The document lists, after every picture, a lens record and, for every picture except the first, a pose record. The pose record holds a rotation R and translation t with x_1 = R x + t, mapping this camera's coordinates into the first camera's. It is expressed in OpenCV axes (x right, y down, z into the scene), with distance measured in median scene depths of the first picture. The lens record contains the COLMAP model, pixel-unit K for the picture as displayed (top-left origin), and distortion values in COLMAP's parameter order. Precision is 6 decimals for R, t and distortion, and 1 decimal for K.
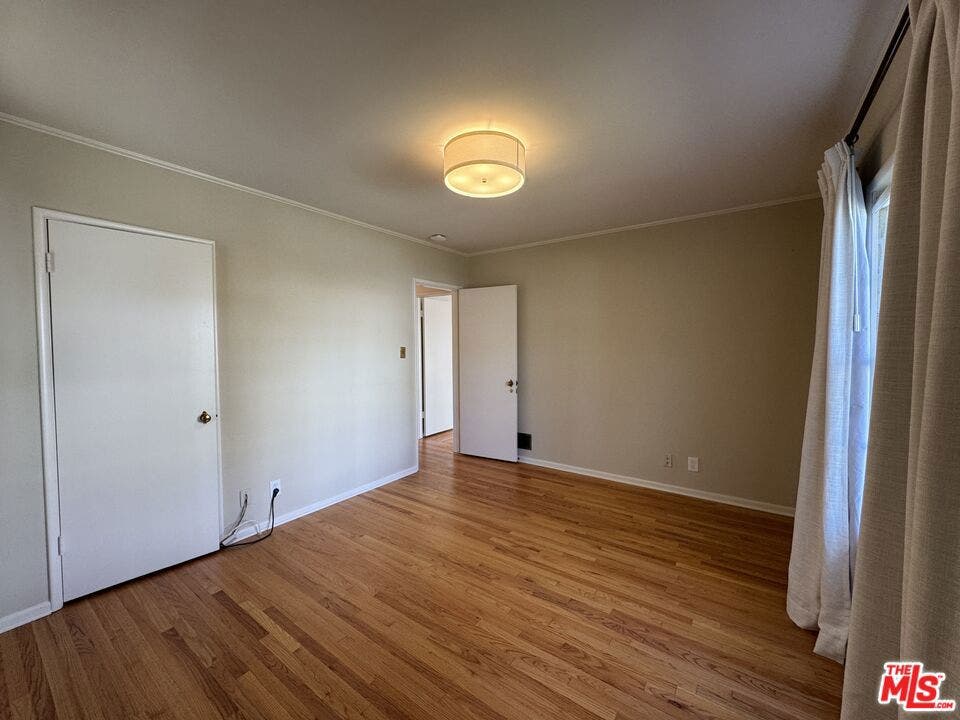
lens RADIAL K [[383.2, 0, 479.8], [0, 383.2, 358.9], [0, 0, 1]] dist [-0.000314, -0.000021]
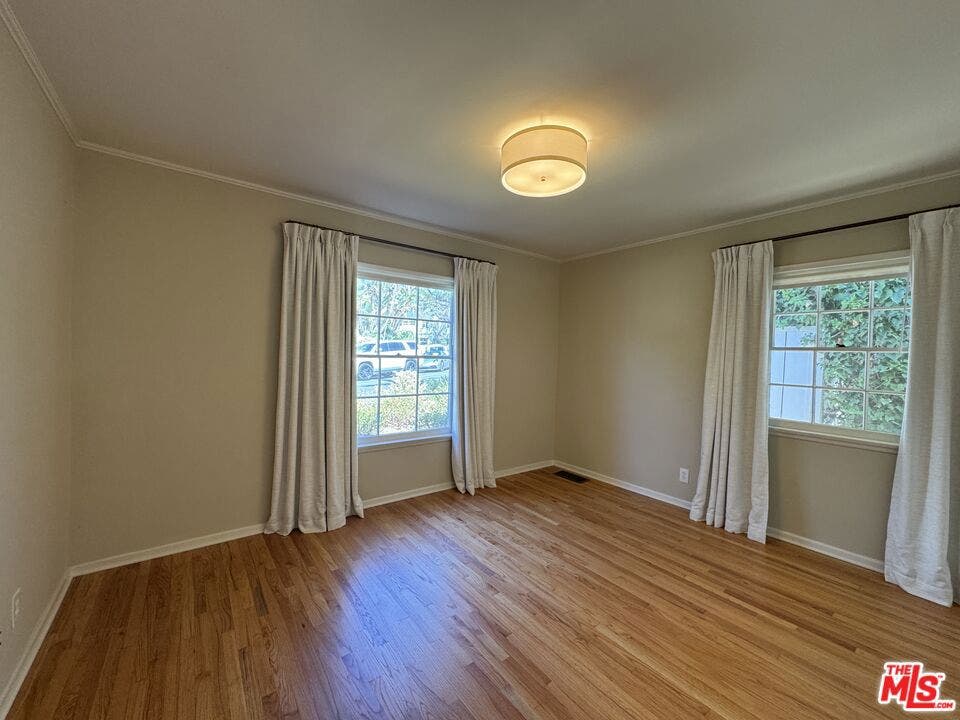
lens RADIAL K [[383.2, 0, 479.8], [0, 383.2, 358.9], [0, 0, 1]] dist [-0.000314, -0.000021]
pose [[-0.955708, -0.020962, 0.293569, -0.143443], [-0.008347, 0.998990, 0.044157, -0.062873], [-0.294198, 0.039751, -0.954917, 2.185405]]
